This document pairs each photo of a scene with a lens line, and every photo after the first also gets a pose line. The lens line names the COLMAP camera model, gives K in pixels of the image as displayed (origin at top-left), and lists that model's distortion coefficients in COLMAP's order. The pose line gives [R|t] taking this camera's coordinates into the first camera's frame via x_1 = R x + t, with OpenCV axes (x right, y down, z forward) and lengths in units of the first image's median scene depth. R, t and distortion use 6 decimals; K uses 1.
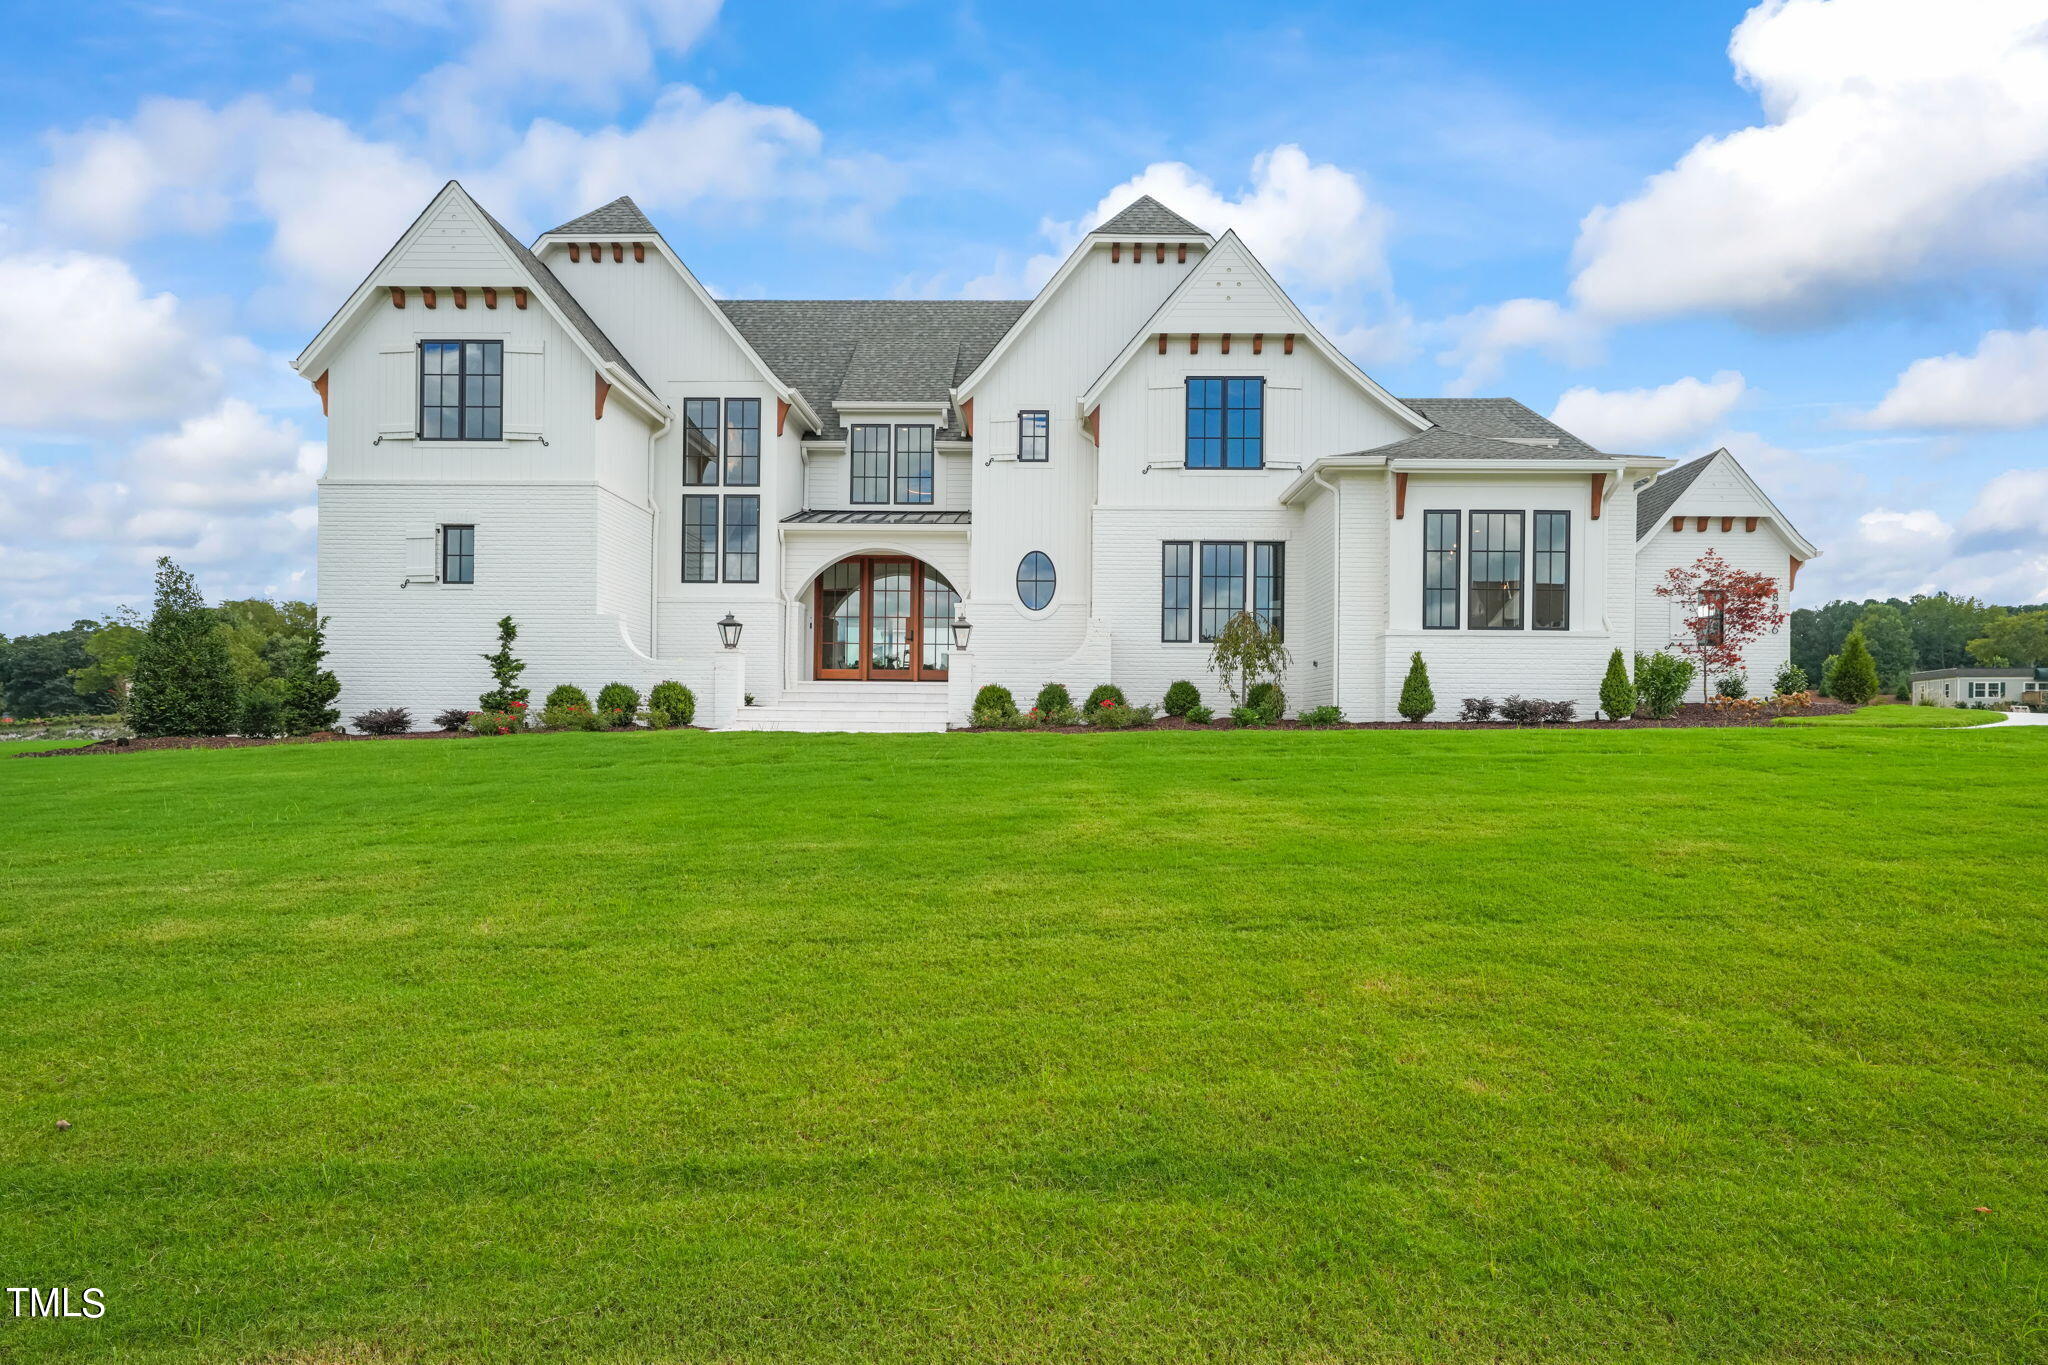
lens RADIAL K [[829.6, 0, 1002.2], [0, 829.6, 691.3], [0, 0, 1]] dist [0.000454, 0.000181]
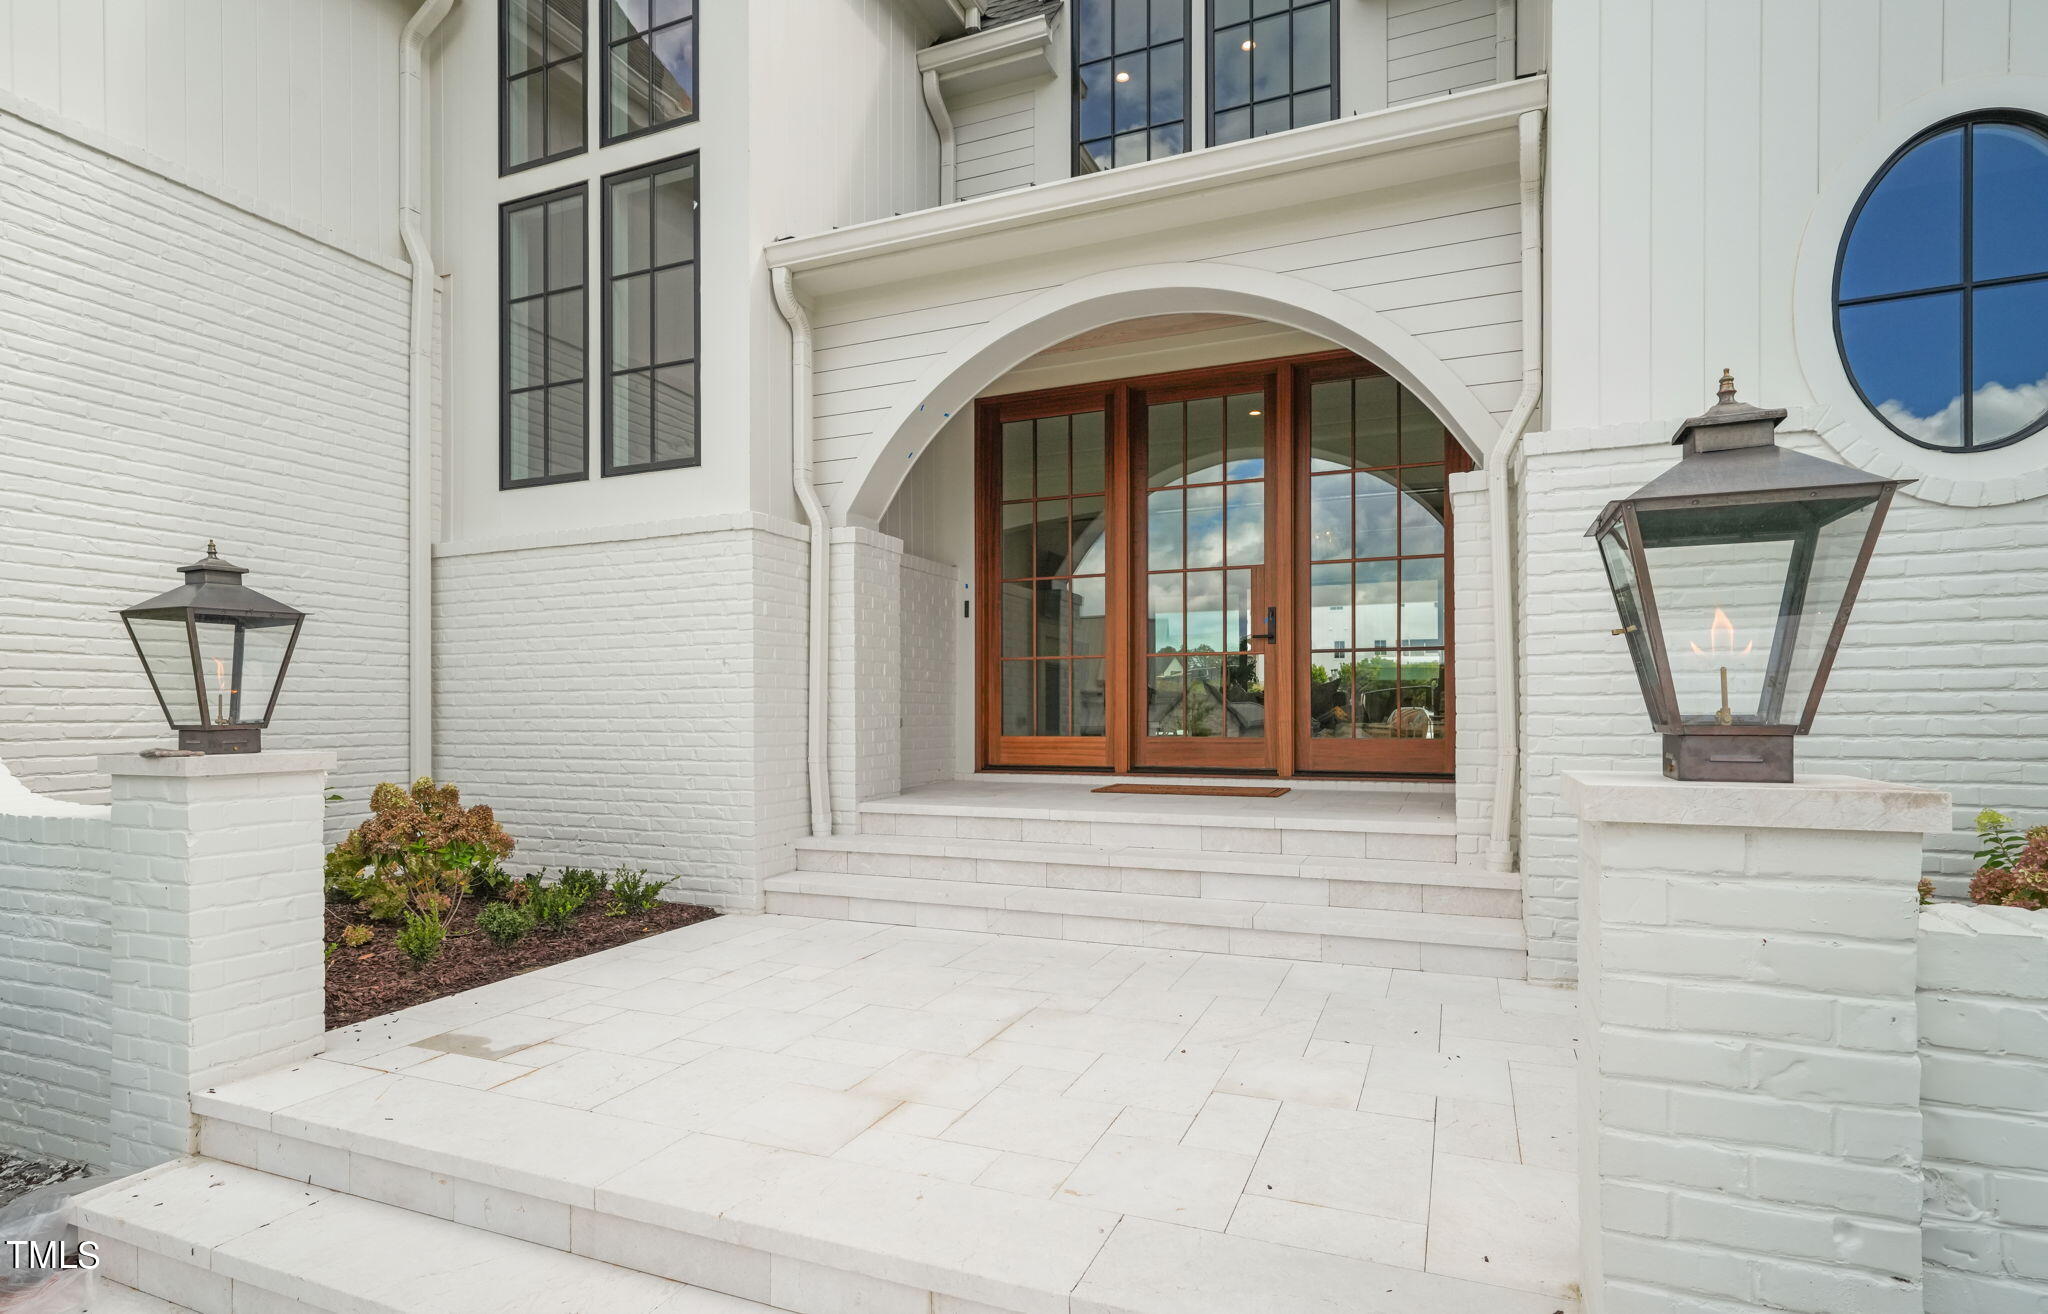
lens RADIAL K [[1012.9, 0, 1022.1], [0, 1012.9, 707.5], [0, 0, 1]] dist [0.001957, 0.001374]
pose [[0.927760, -0.013937, -0.372918, -0.058431], [0.017116, 0.999840, 0.005214, -0.042894], [0.372785, -0.011220, 0.927850, 0.638403]]
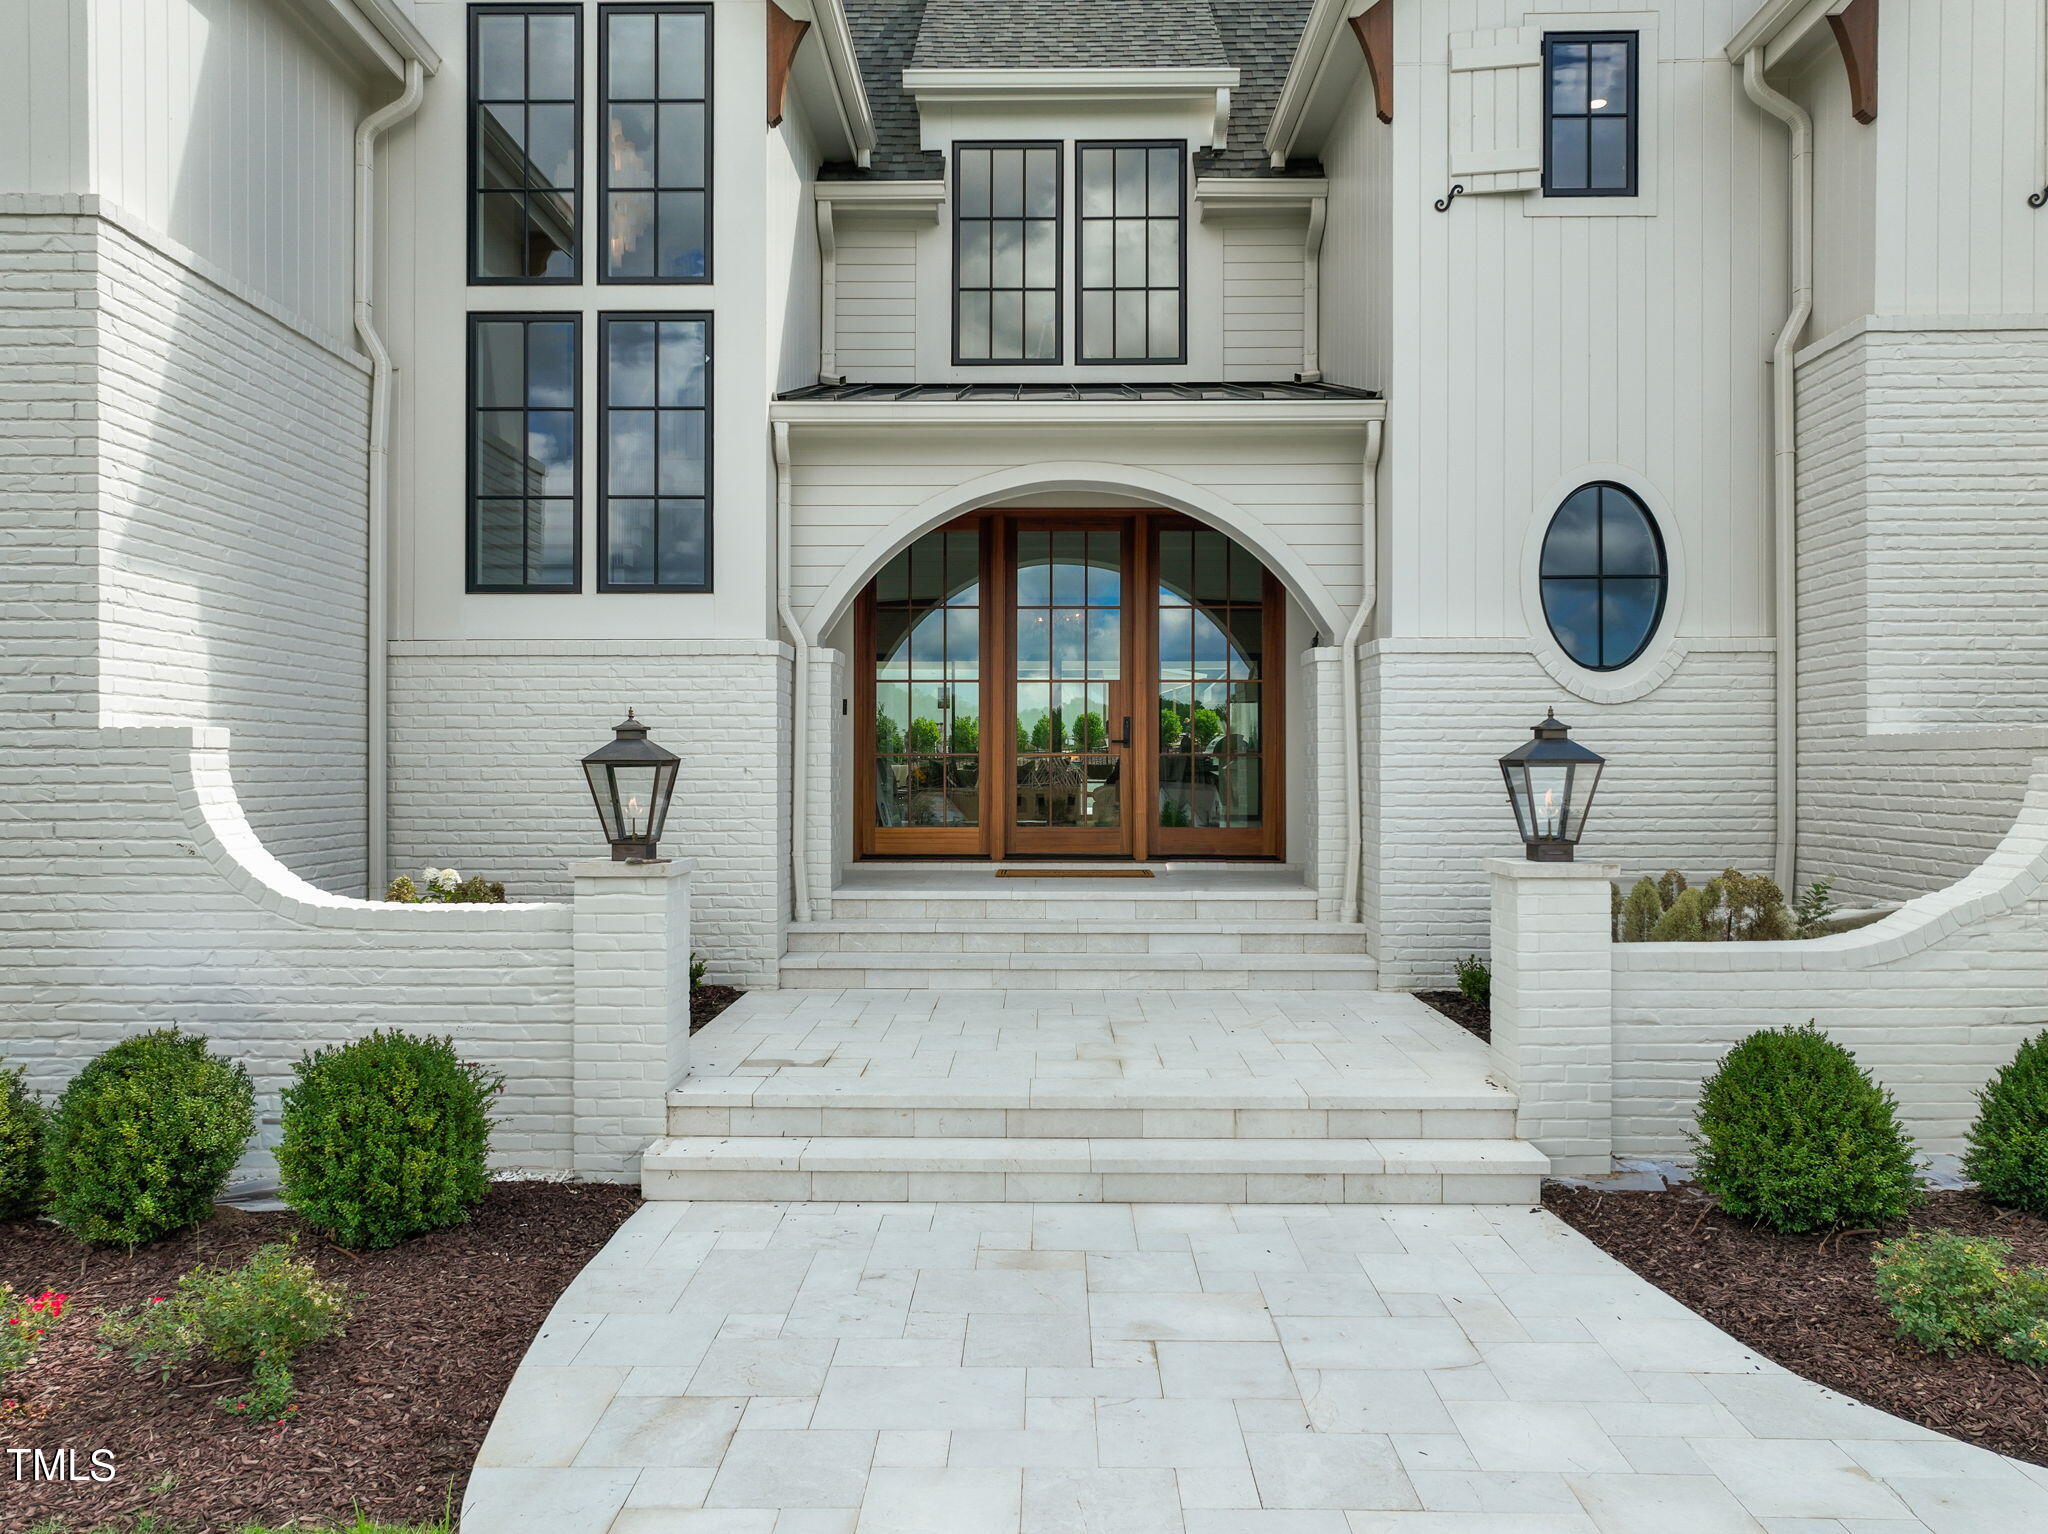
lens RADIAL K [[1333.3, 0, 1035.7], [0, 1333.3, 765.8], [0, 0, 1]] dist [-0.003329, 0.001236]
pose [[0.999965, -0.007813, -0.002883, -0.150548], [0.007837, 0.999931, 0.008722, -0.060394], [0.002814, -0.008745, 0.999958, 0.438927]]
